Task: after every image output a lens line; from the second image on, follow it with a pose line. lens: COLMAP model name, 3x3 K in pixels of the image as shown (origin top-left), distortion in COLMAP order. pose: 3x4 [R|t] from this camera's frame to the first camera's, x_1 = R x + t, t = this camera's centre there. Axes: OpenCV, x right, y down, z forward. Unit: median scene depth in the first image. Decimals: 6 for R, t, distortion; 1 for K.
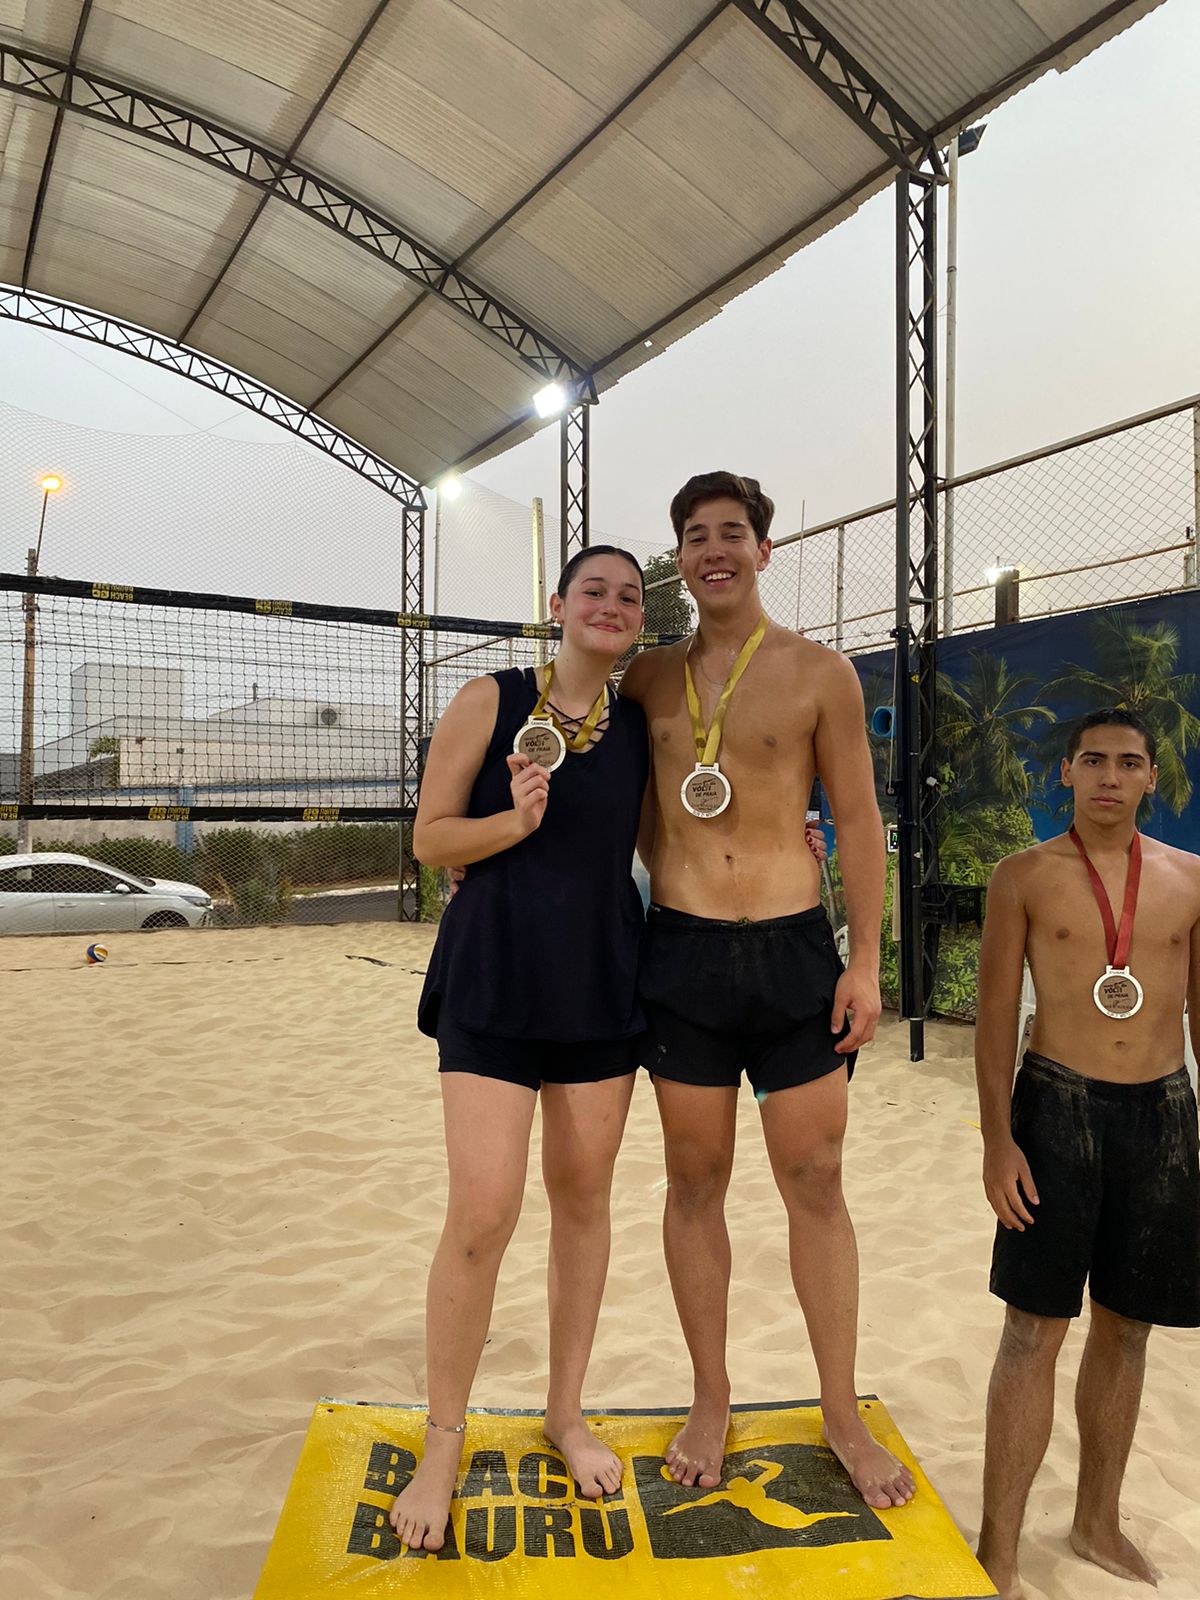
lens RADIAL K [[1261.0, 0, 600.0], [0, 1261.0, 800.0], [0, 0, 1]] dist [0.000986, -0.001002]
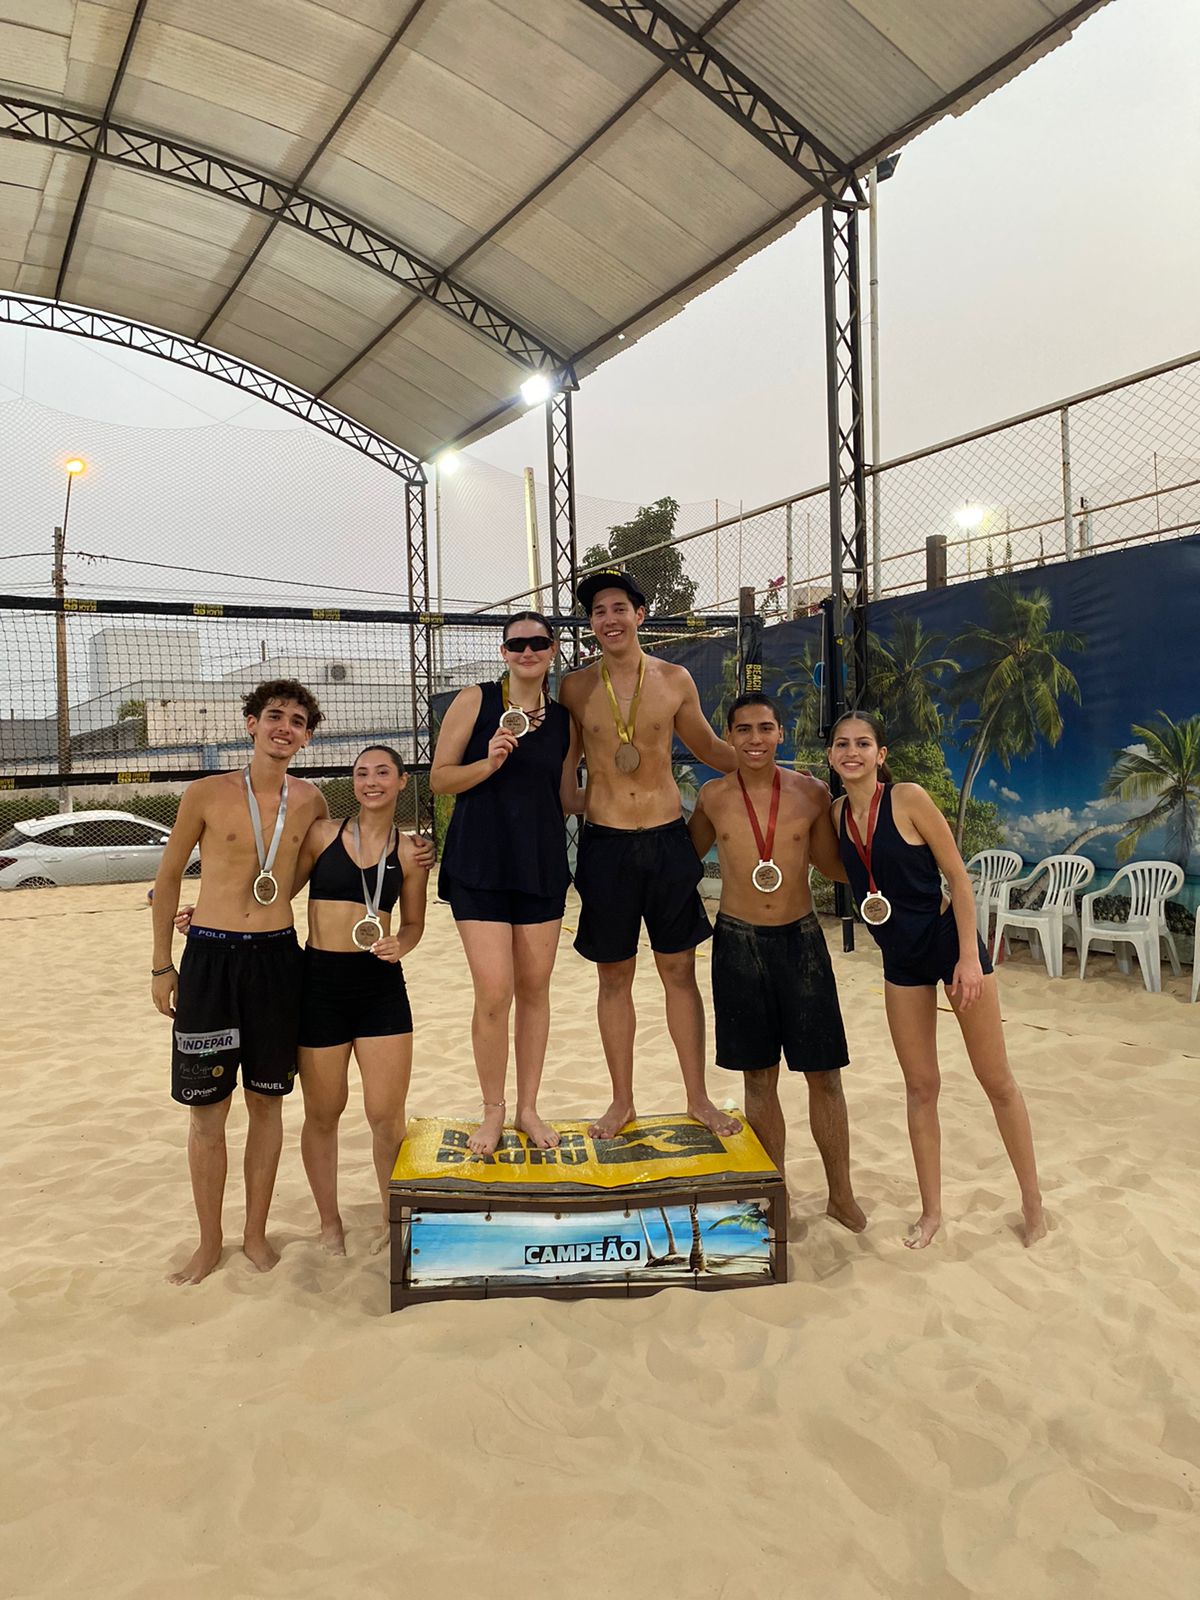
lens RADIAL K [[1249.5, 0, 580.3], [0, 1249.5, 800.6], [0, 0, 1]] dist [0.007010, -0.002843]
pose [[0.999202, -0.034156, -0.020719, 0.010892], [0.035088, 0.998306, 0.046410, -0.004169], [0.019099, -0.047100, 0.998708, -0.127028]]
